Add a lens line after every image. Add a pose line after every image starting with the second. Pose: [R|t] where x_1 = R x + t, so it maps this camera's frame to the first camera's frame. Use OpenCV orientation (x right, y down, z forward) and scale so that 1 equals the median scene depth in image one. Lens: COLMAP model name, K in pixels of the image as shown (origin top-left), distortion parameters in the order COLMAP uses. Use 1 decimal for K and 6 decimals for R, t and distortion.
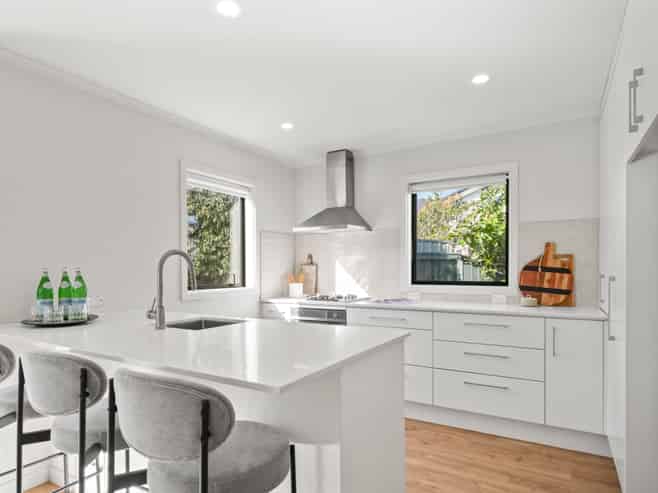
lens RADIAL K [[390.8, 0, 320.2], [0, 390.8, 268.9], [0, 0, 1]] dist [-0.002686, -0.000311]
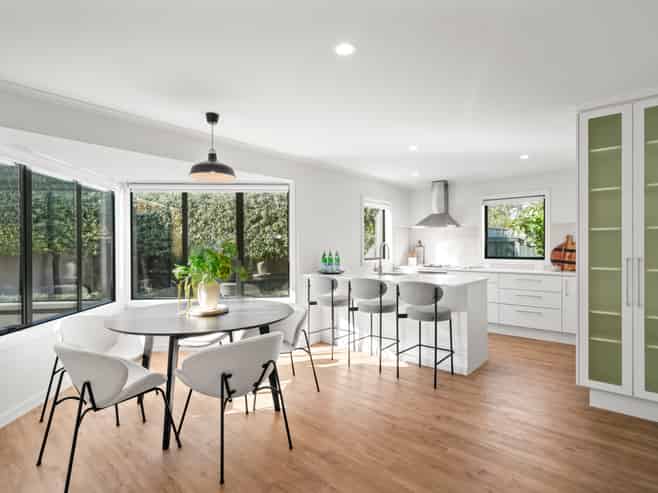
lens RADIAL K [[344.4, 0, 320.2], [0, 344.4, 247.0], [0, 0, 1]] dist [-0.003975, -0.001161]
pose [[0.982805, 0.001394, -0.184644, -0.193422], [-0.000764, 0.999994, 0.003486, -0.015368], [0.184647, -0.003285, 0.982799, -0.605902]]
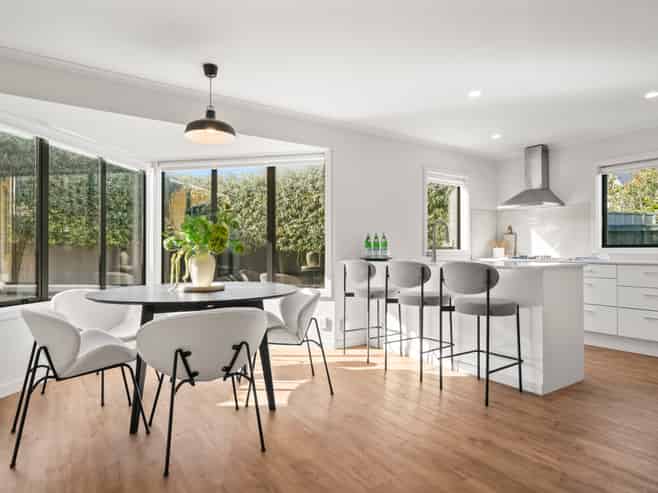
lens RADIAL K [[390.8, 0, 322.0], [0, 390.8, 249.0], [0, 0, 1]] dist [-0.002686, -0.000311]
pose [[0.906721, 0.002700, -0.421723, -0.049263], [-0.004538, 0.999984, -0.003354, 0.052076], [0.421708, 0.004955, 0.906718, -0.497187]]
